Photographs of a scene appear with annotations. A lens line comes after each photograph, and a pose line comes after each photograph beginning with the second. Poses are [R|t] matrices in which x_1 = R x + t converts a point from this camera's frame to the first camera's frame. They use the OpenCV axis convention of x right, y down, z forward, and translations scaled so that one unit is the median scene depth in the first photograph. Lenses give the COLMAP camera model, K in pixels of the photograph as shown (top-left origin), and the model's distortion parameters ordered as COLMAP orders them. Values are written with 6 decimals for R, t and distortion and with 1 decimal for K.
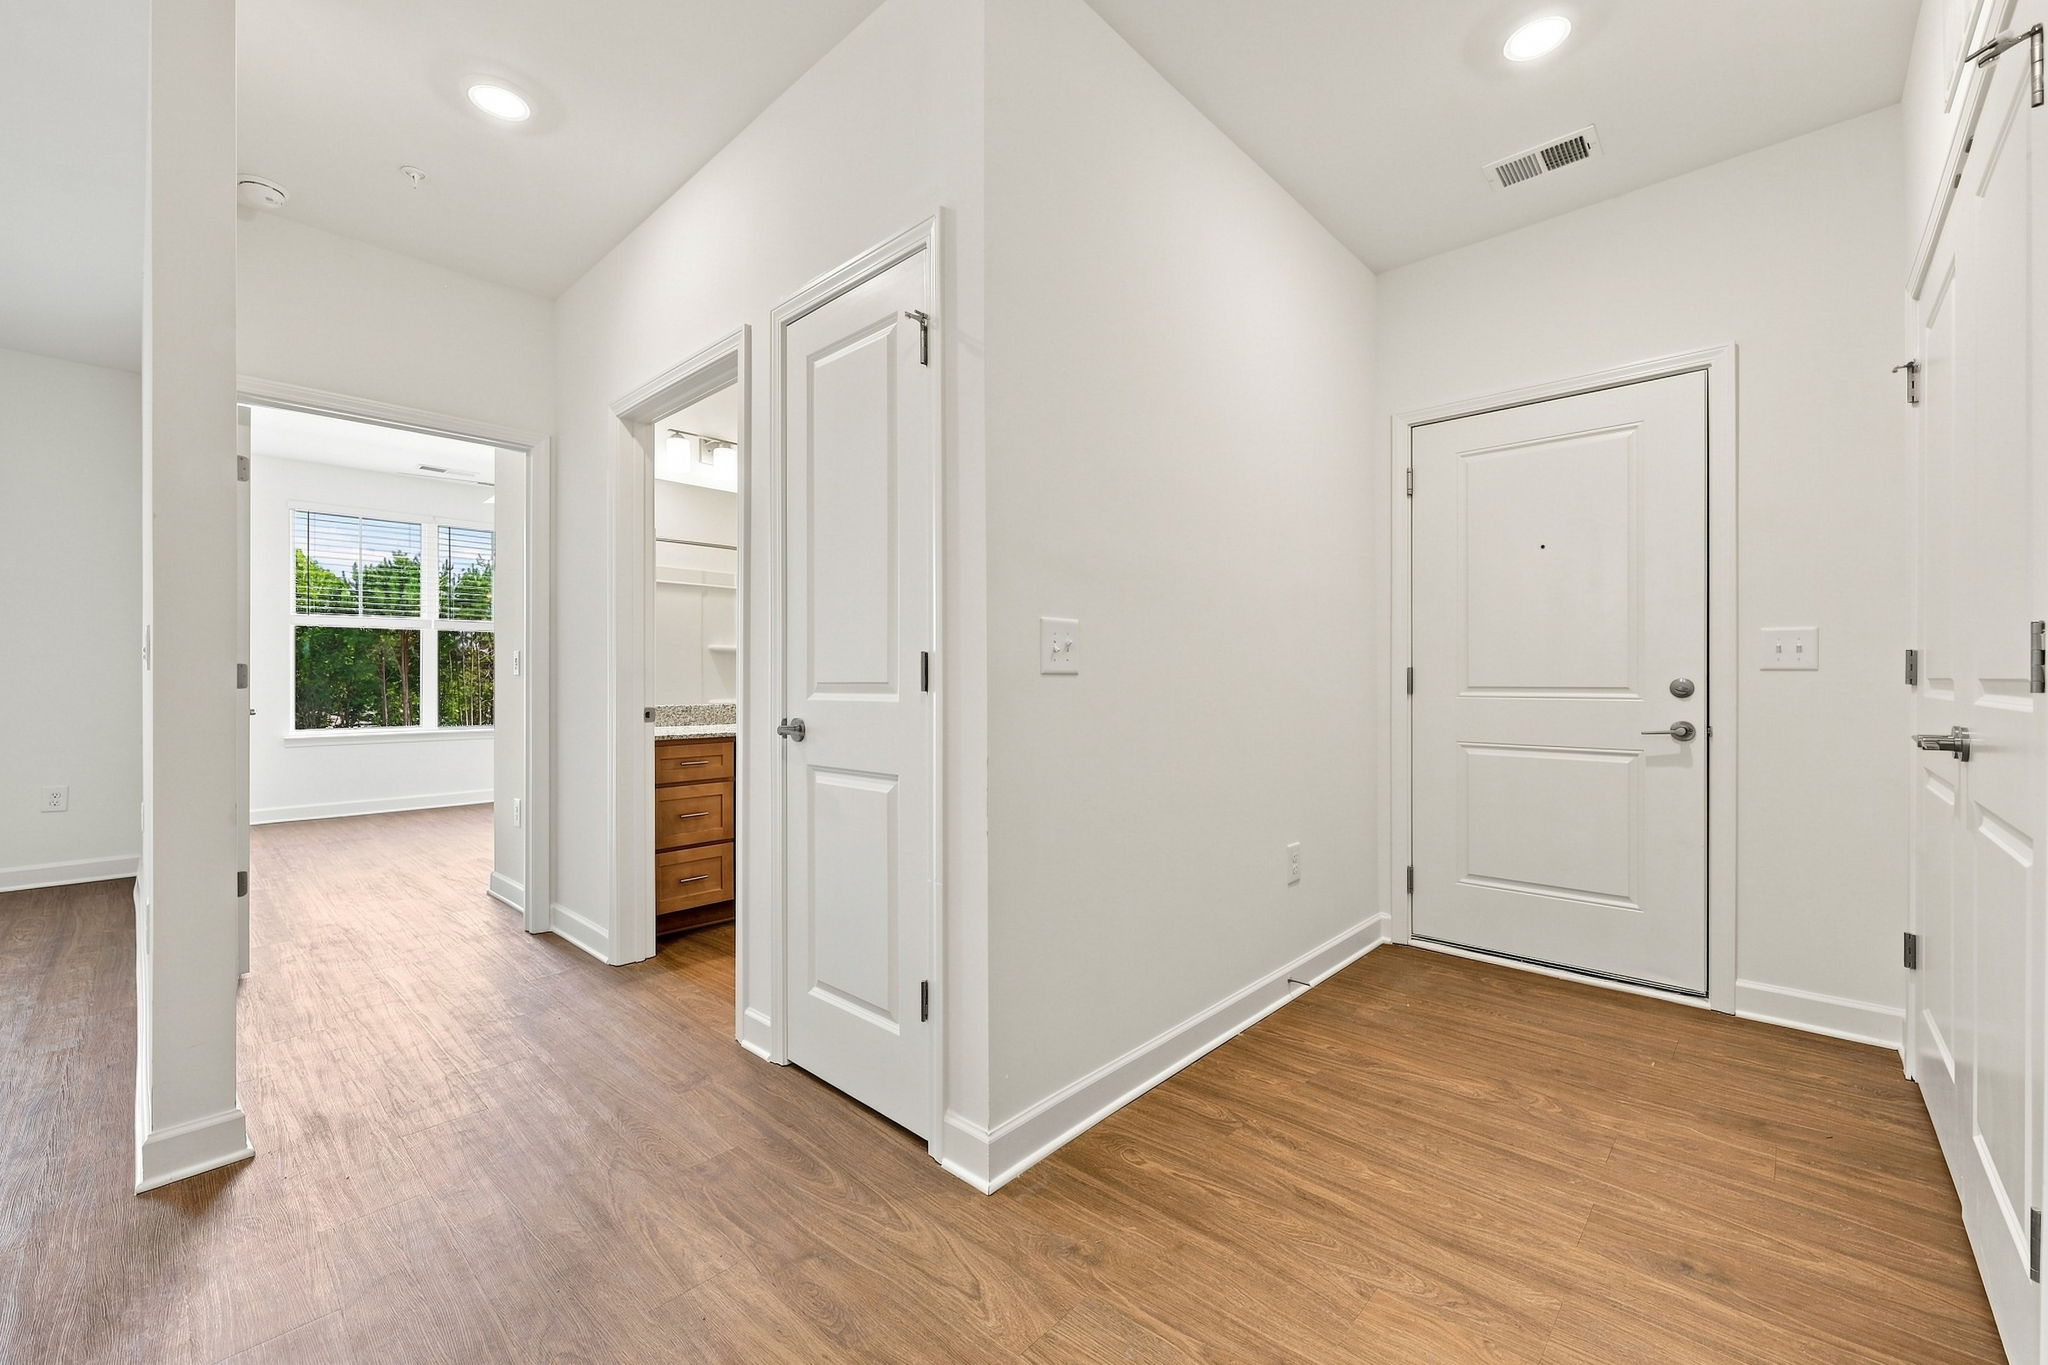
lens RADIAL K [[811.8, 0, 1024.0], [0, 811.8, 682.5], [0, 0, 1]] dist [-0.000828, 0.000035]
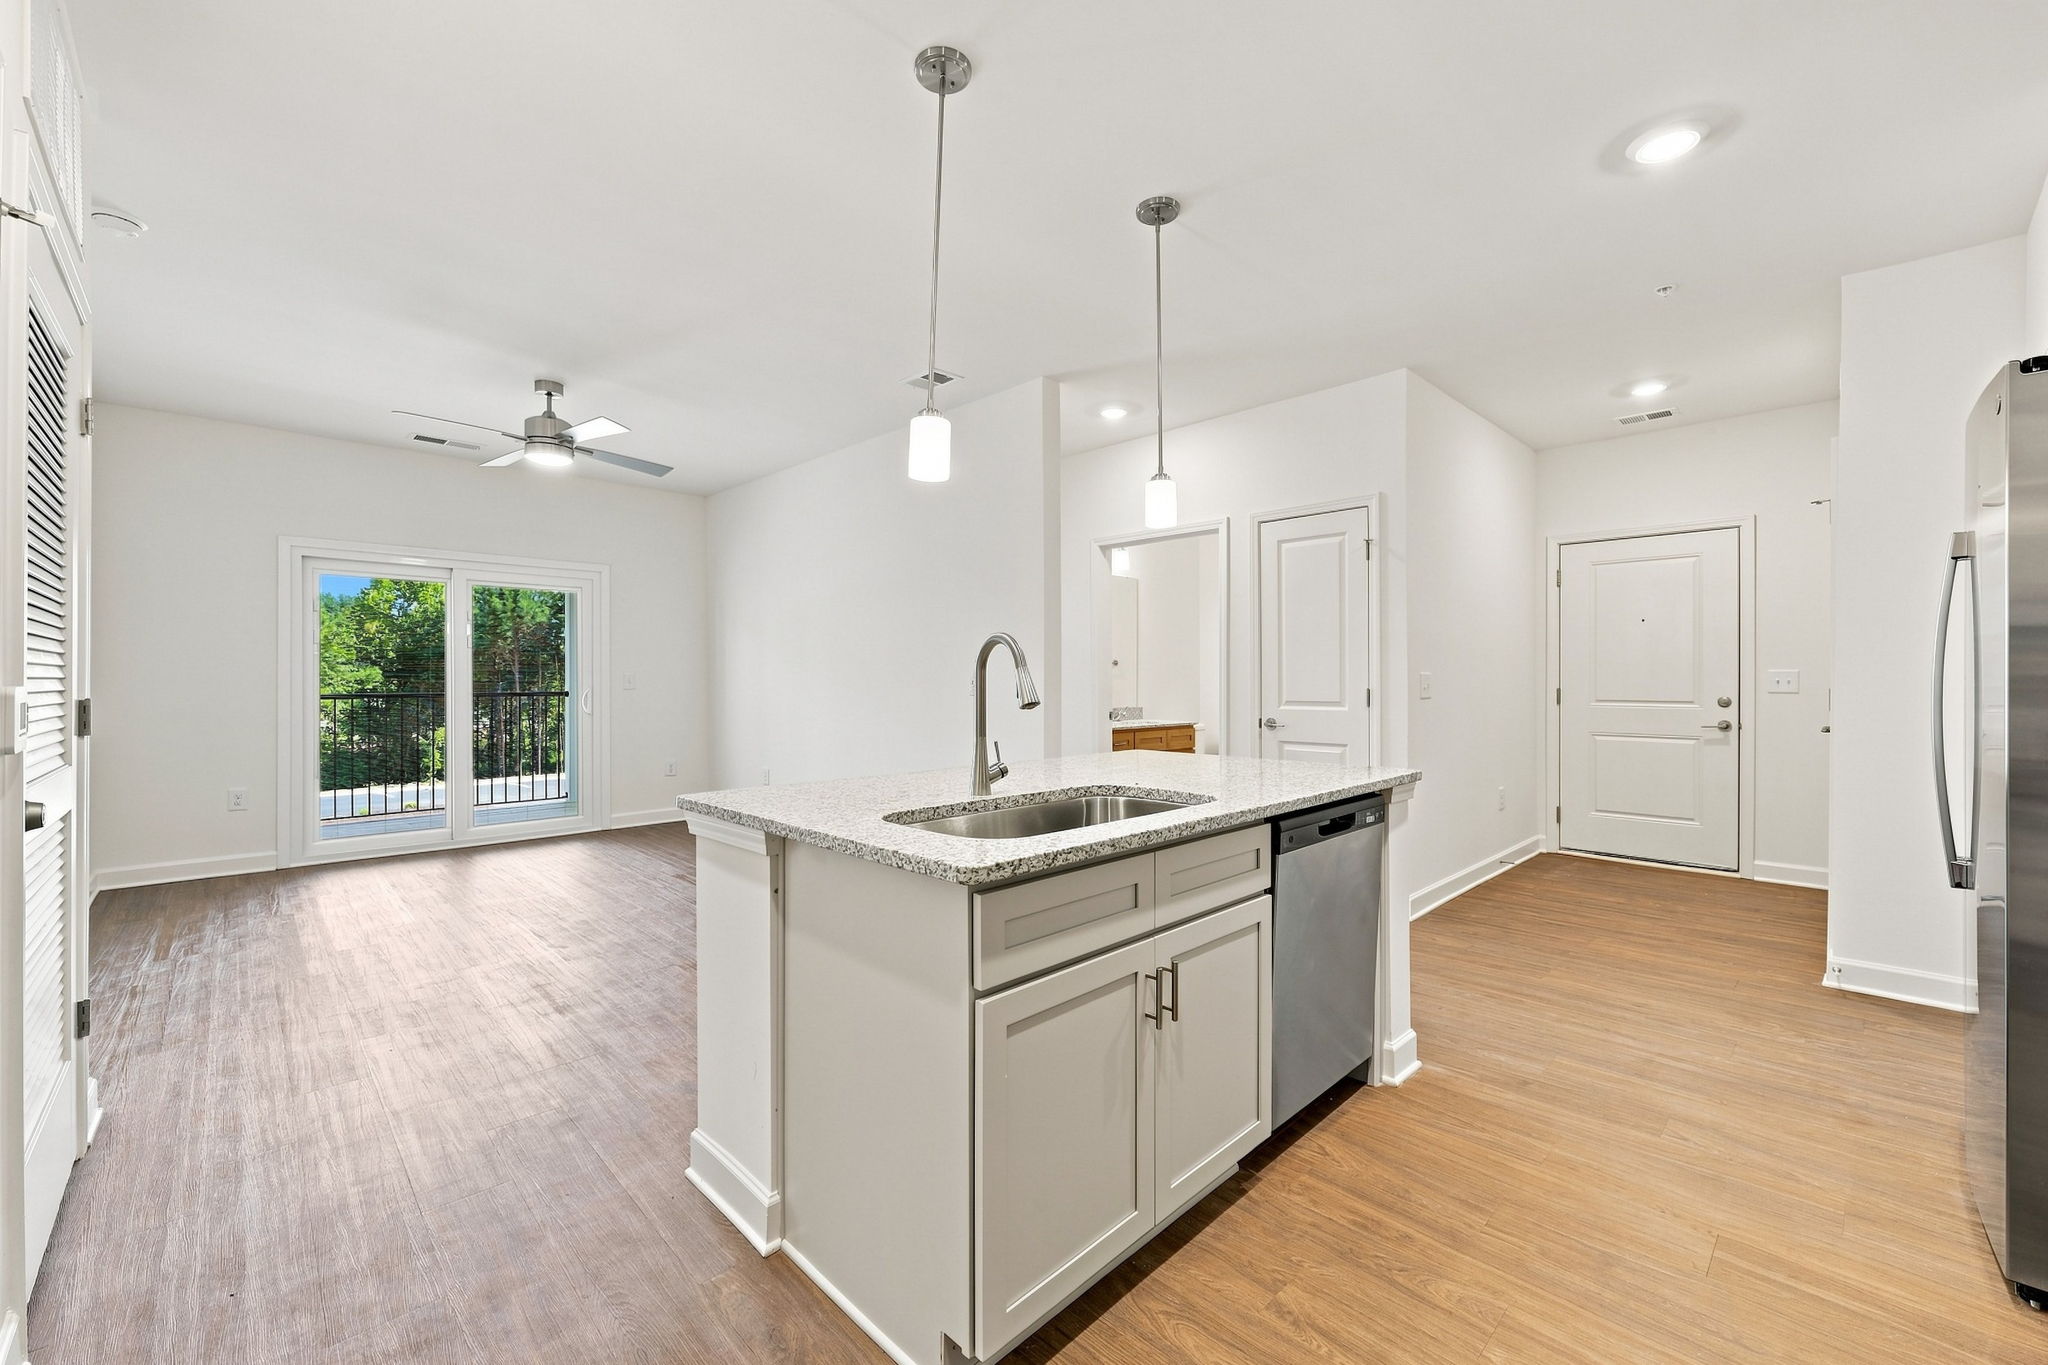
lens RADIAL K [[811.8, 0, 1024.0], [0, 811.8, 682.5], [0, 0, 1]] dist [-0.000828, 0.000035]
pose [[0.998812, 0.000082, -0.048721, -0.674303], [0.000020, 0.999998, 0.002103, -0.041444], [0.048721, -0.002102, 0.998810, -0.900582]]
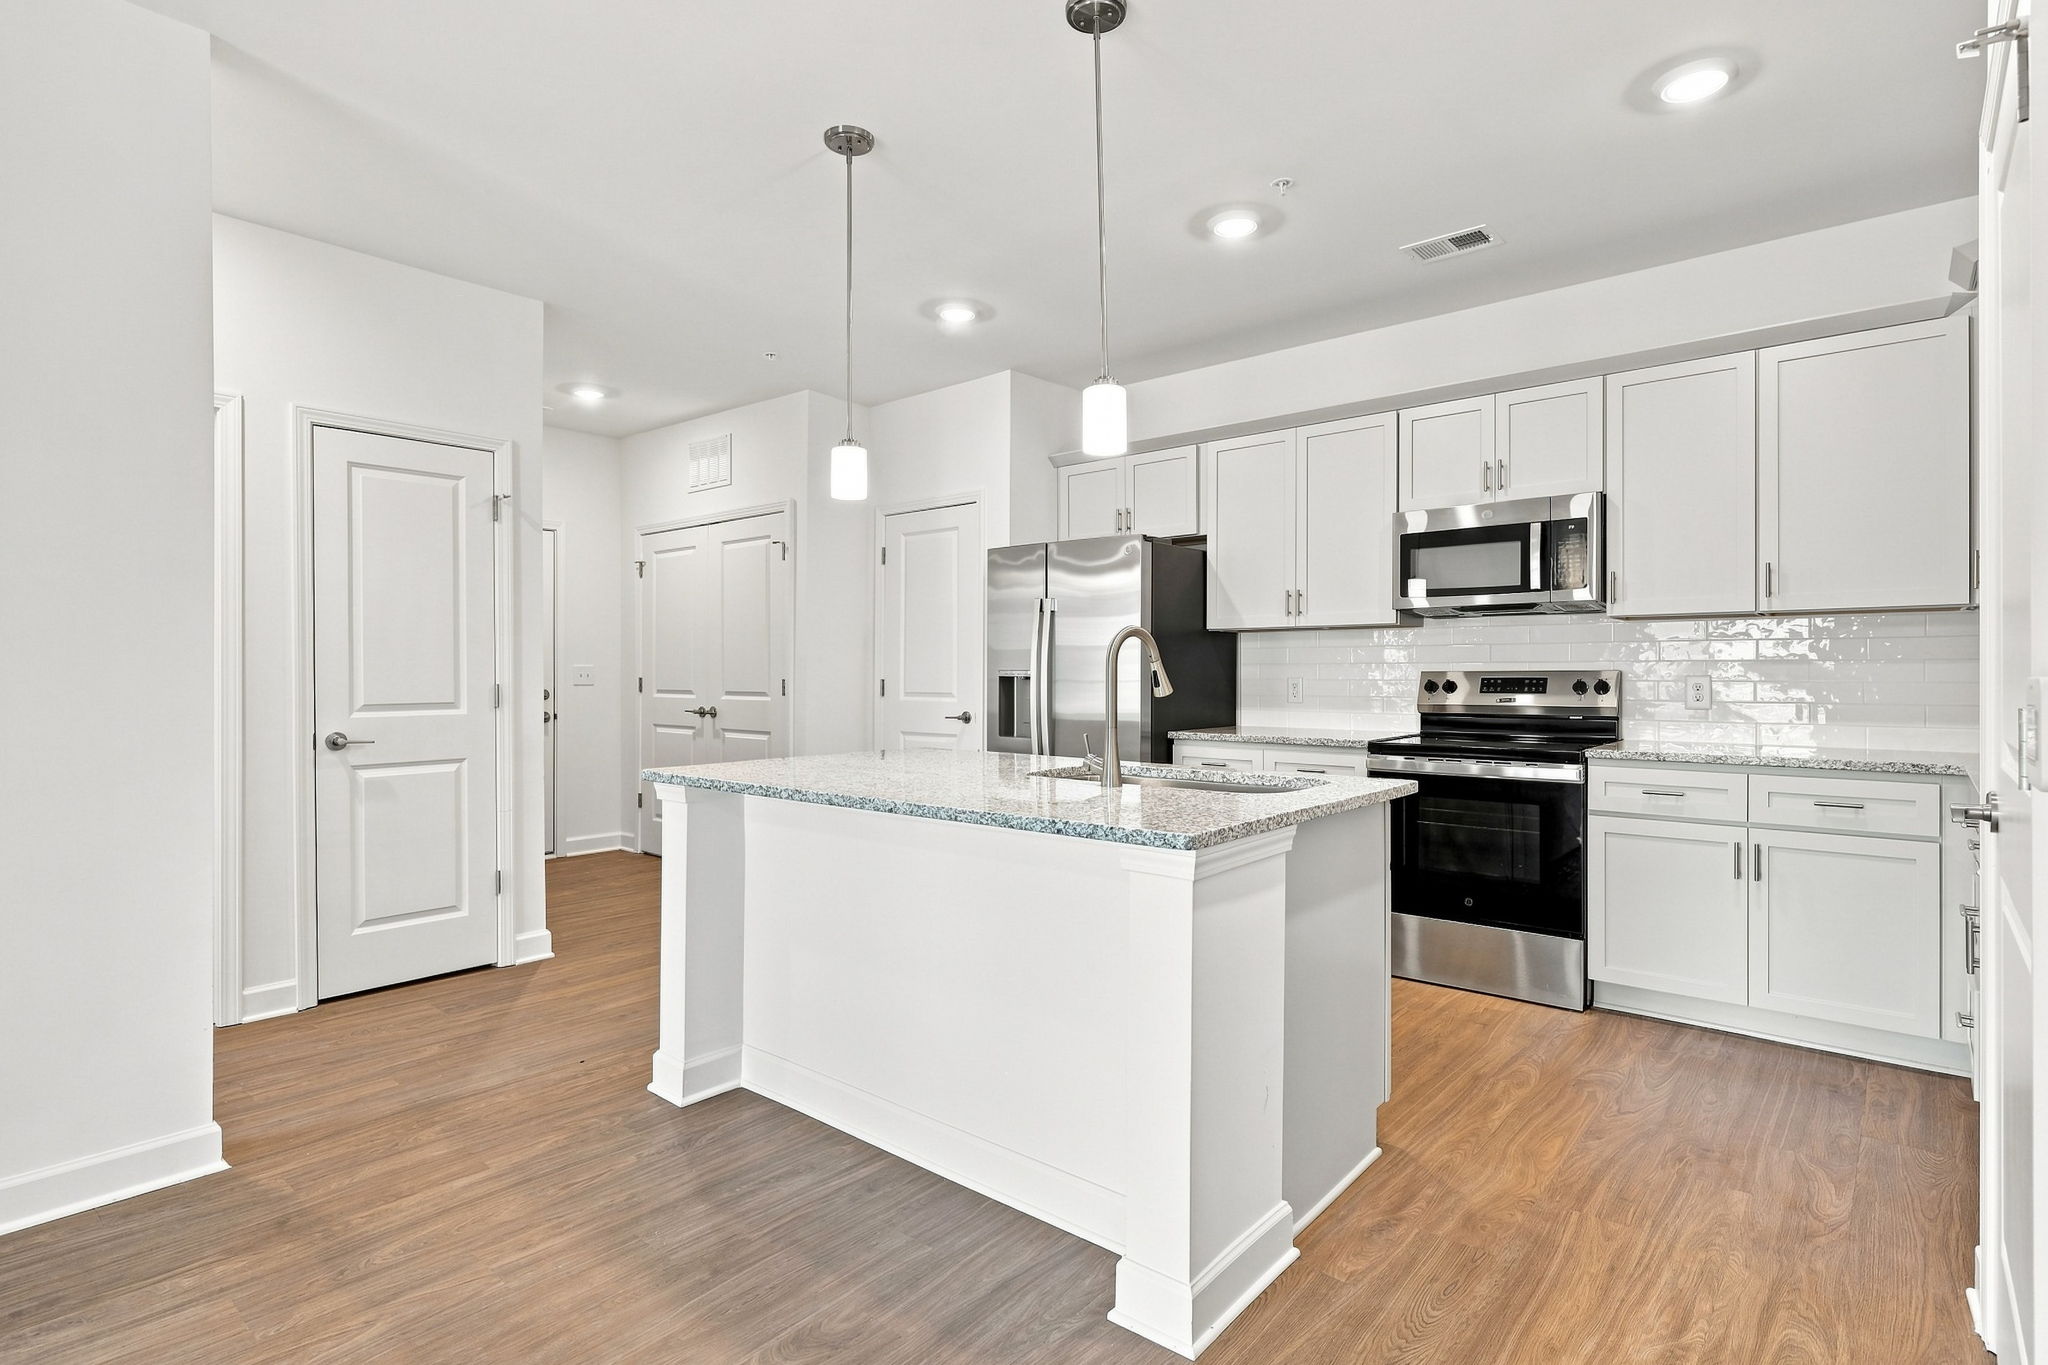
lens RADIAL K [[1034.2, 0, 1027.4], [0, 1034.2, 676.3], [0, 0, 1]] dist [0.000962, 0.000242]
pose [[-0.039305, -0.004218, 0.999218, -1.686946], [0.005350, 0.999976, 0.004431, -0.041116], [-0.999213, 0.005520, -0.039282, -0.045464]]
